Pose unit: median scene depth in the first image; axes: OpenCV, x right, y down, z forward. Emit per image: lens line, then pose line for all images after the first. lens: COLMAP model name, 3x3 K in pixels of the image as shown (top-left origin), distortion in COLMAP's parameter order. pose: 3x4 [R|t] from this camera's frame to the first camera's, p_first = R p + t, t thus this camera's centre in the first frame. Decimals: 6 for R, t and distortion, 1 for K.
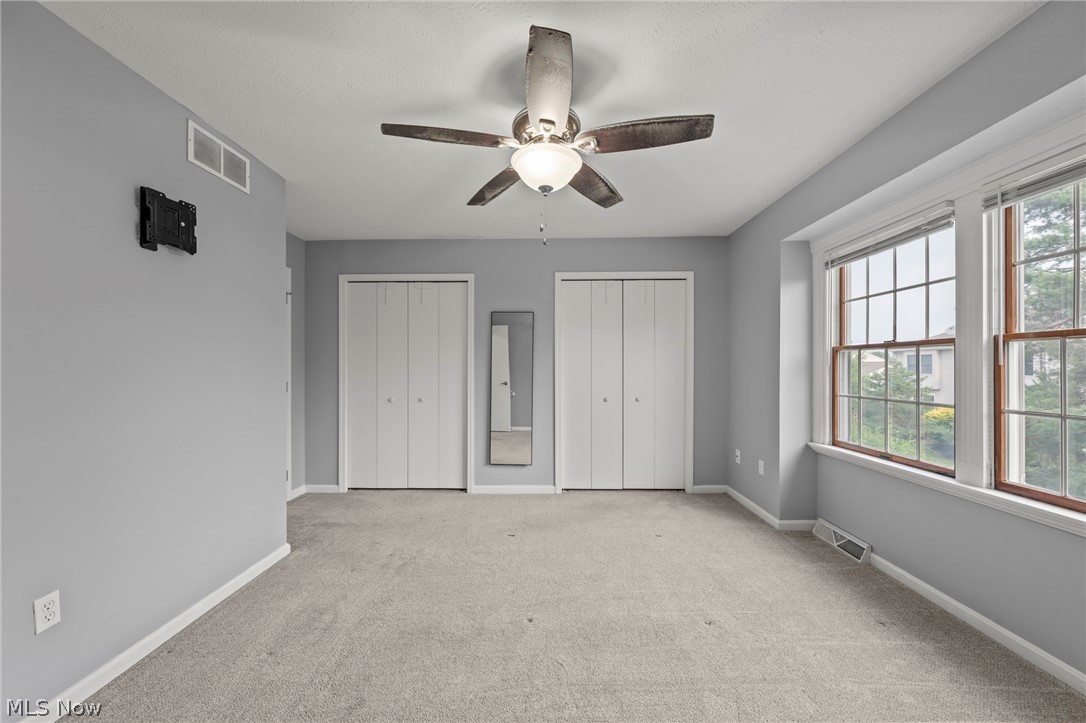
lens RADIAL K [[414.6, 0, 542.8], [0, 414.6, 367.0], [0, 0, 1]] dist [-0.001261, -0.000026]
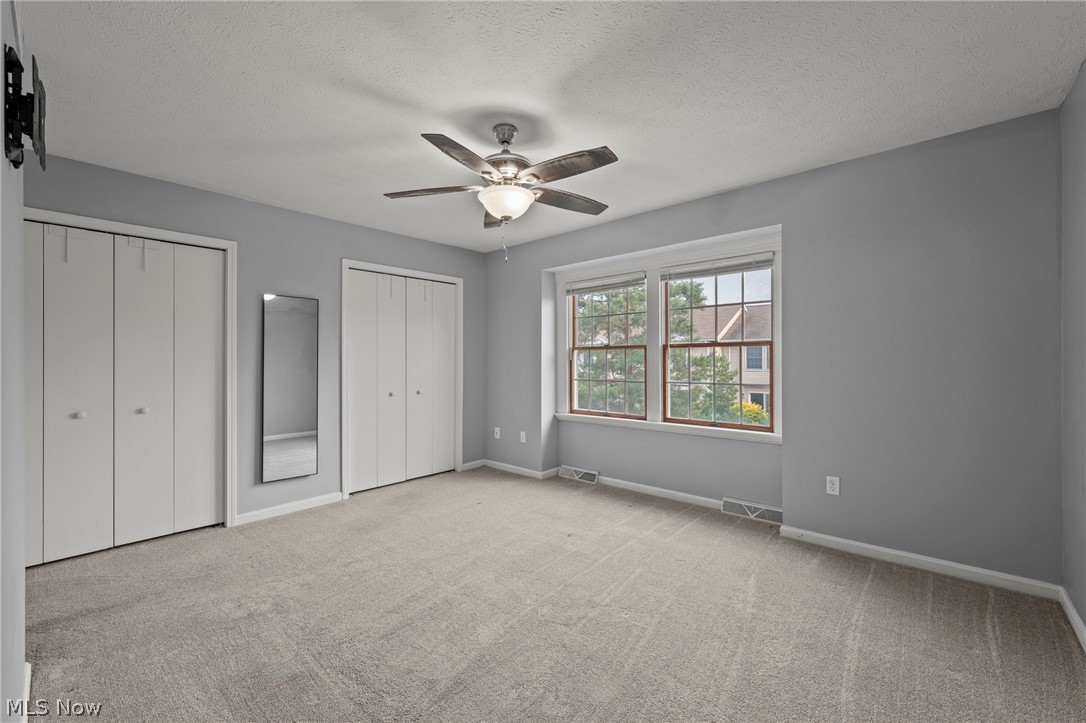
lens RADIAL K [[449.5, 0, 543.0], [0, 449.5, 361.5], [0, 0, 1]] dist [0.001236, -0.000343]
pose [[0.650645, -0.003587, 0.759373, -0.611521], [0.004557, 0.999989, 0.000820, 0.000843], [-0.759368, 0.002927, 0.650655, 0.023901]]
